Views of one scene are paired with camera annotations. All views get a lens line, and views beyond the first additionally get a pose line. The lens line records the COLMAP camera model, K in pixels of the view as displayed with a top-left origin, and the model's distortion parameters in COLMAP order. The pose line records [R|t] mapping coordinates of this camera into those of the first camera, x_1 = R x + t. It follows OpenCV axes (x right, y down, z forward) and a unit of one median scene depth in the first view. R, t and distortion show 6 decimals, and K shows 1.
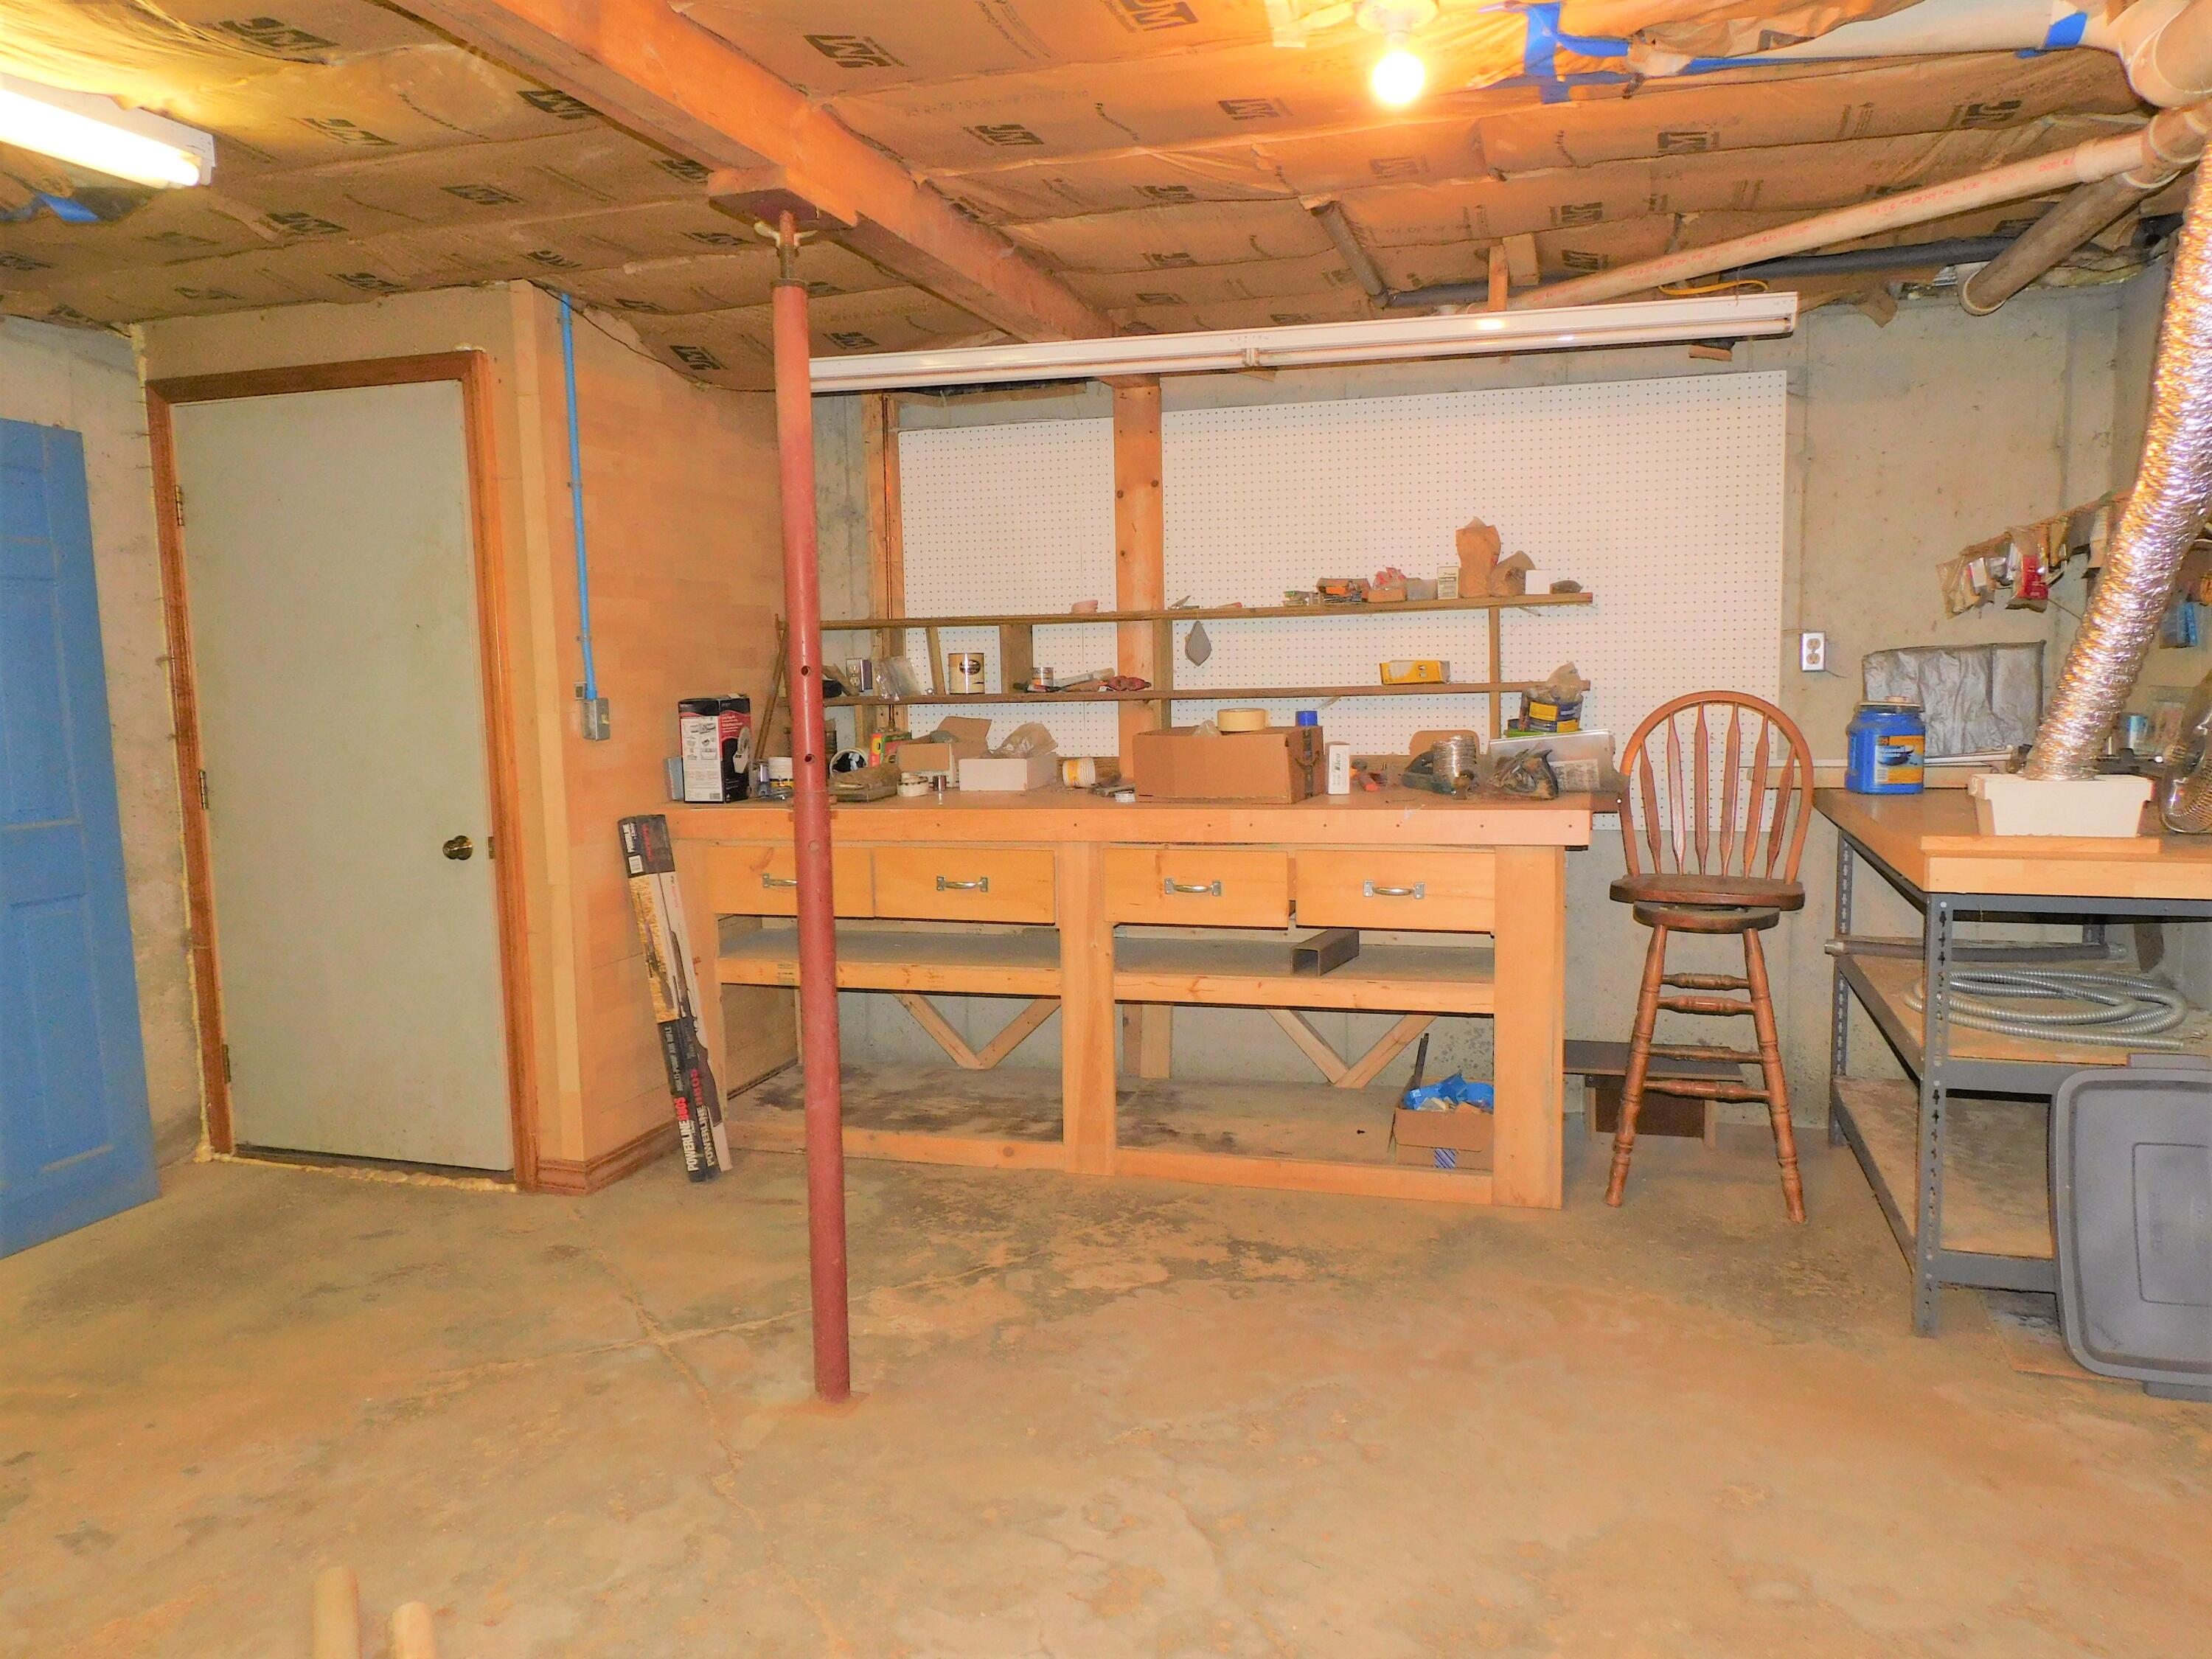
lens RADIAL K [[1590.4, 0, 1108.1], [0, 1590.4, 829.1], [0, 0, 1]] dist [-0.001199, -0.004430]
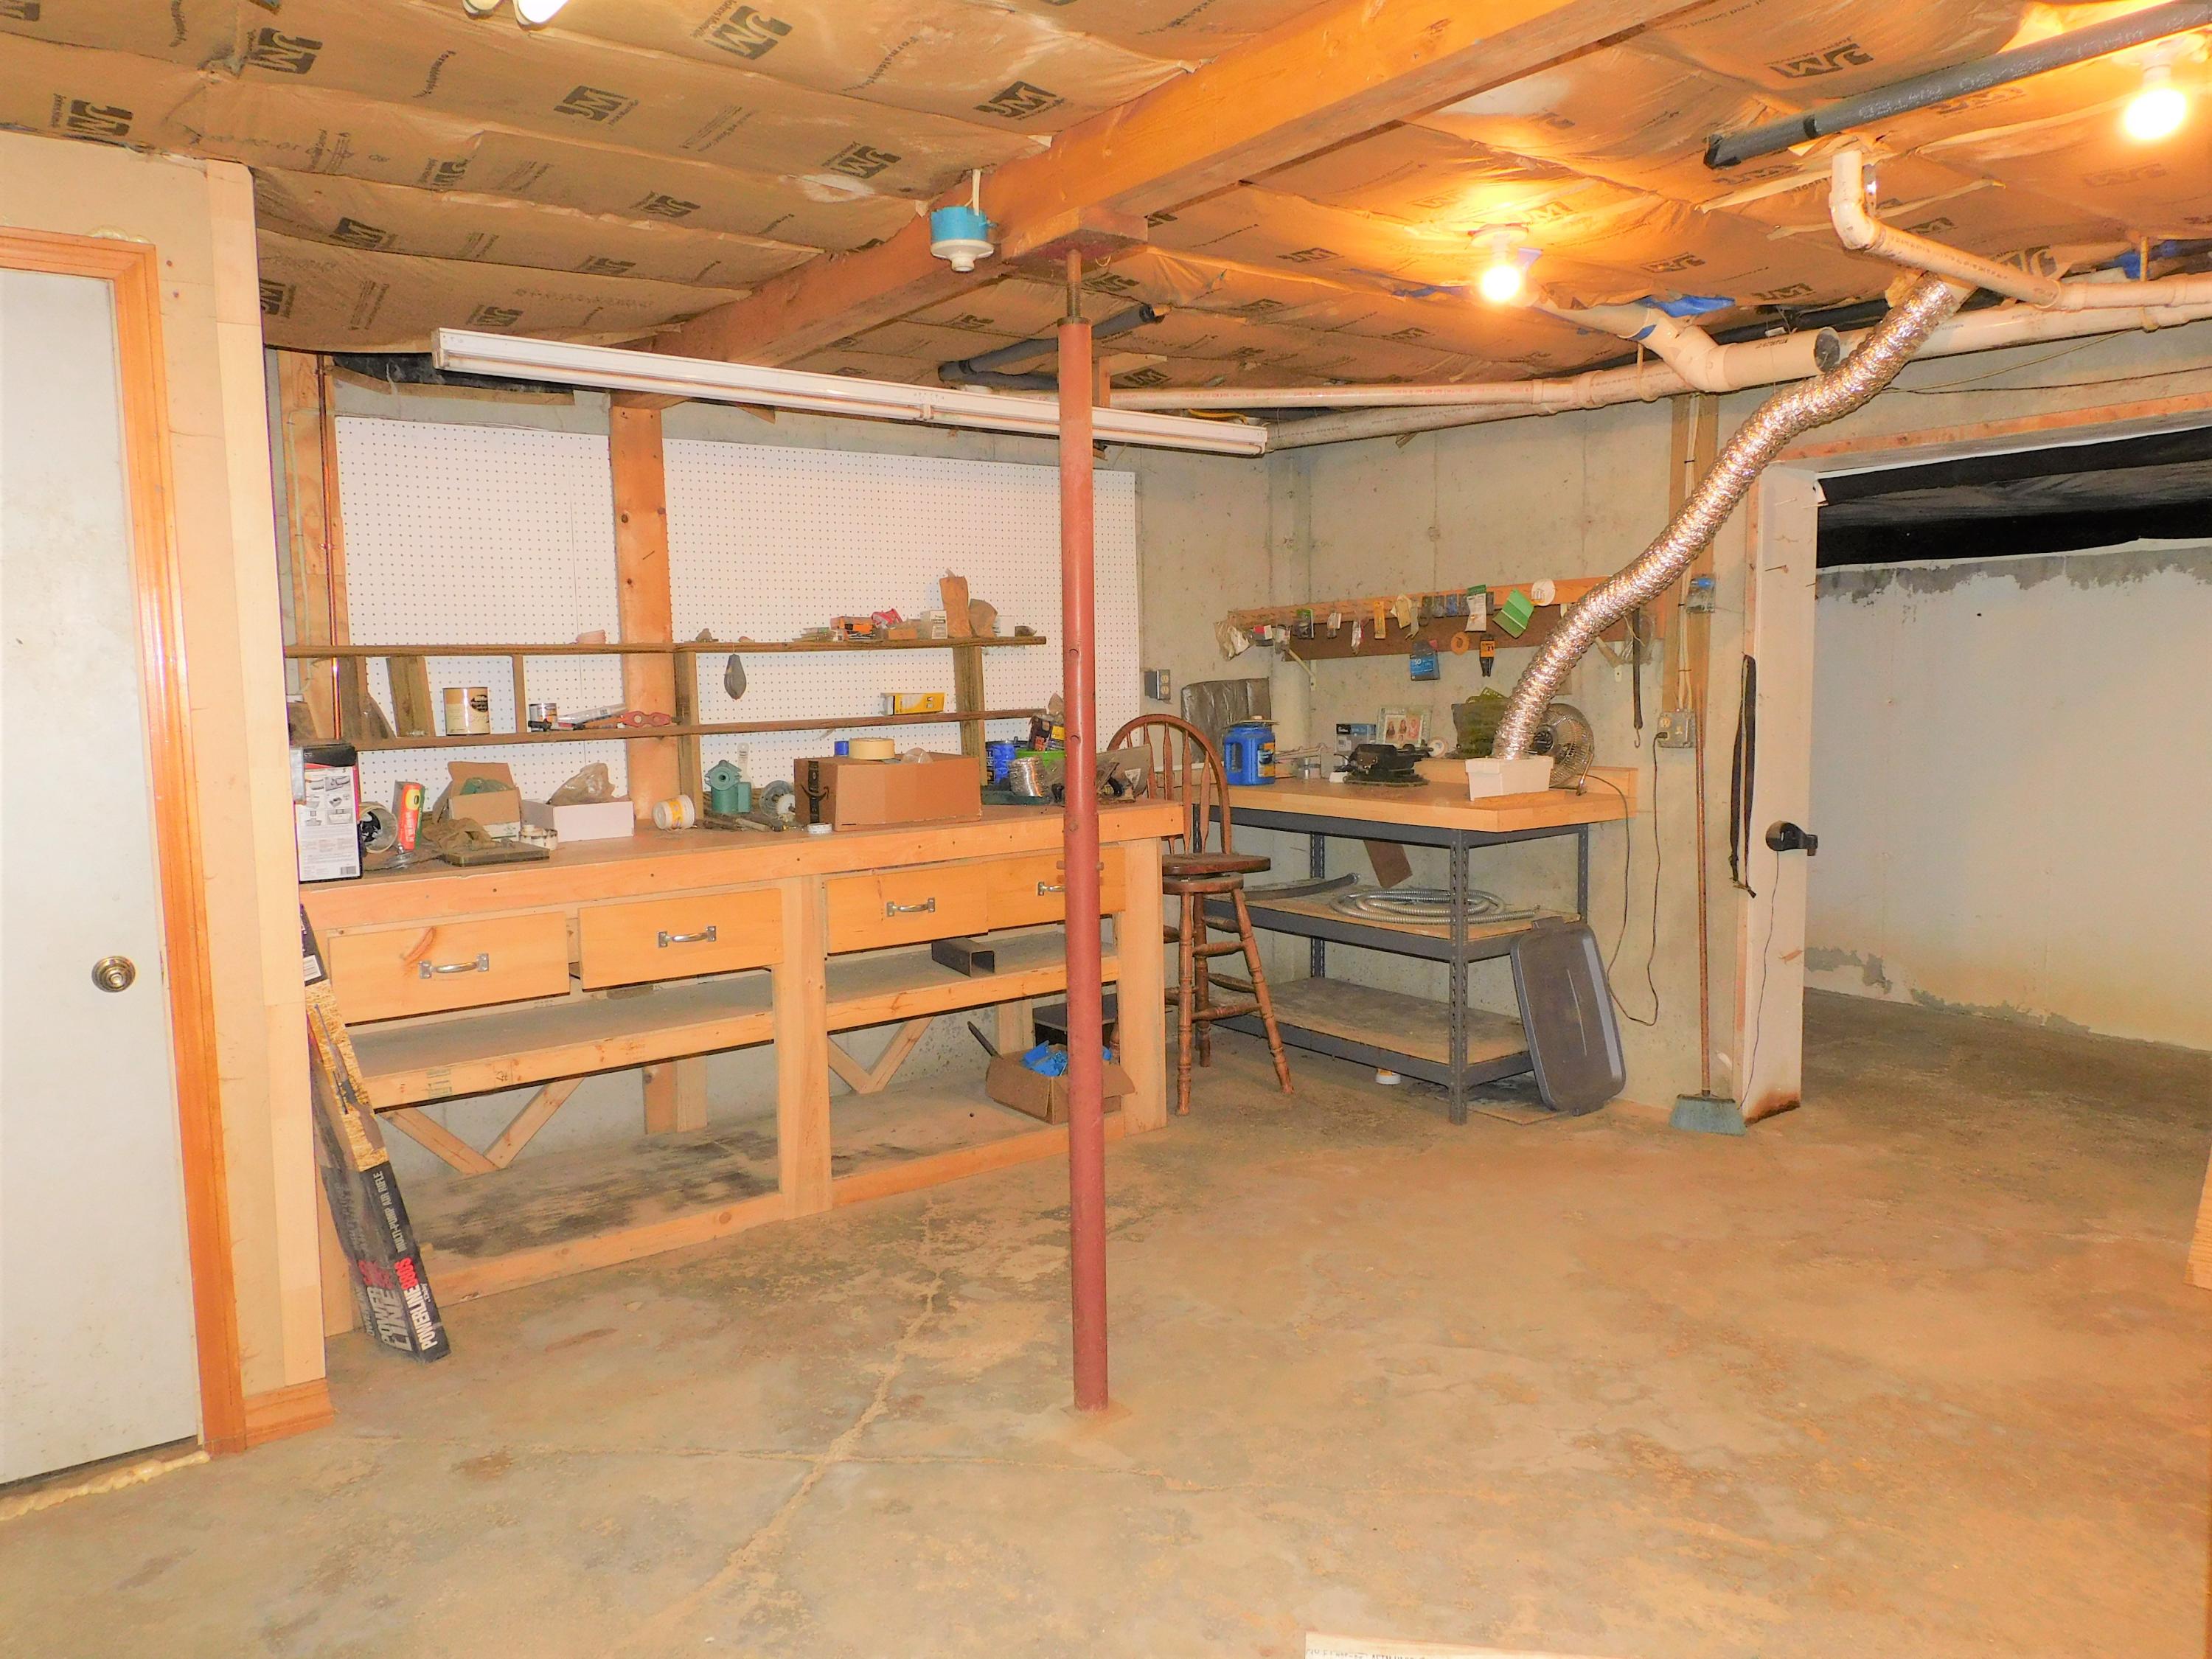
lens RADIAL K [[1590.4, 0, 1103.0], [0, 1590.4, 828.7], [0, 0, 1]] dist [-0.001199, -0.004430]
pose [[0.585619, -0.071668, 0.807412, -0.687607], [0.094607, 0.995319, 0.019728, -0.022562], [-0.805046, 0.064834, 0.589659, 0.262793]]
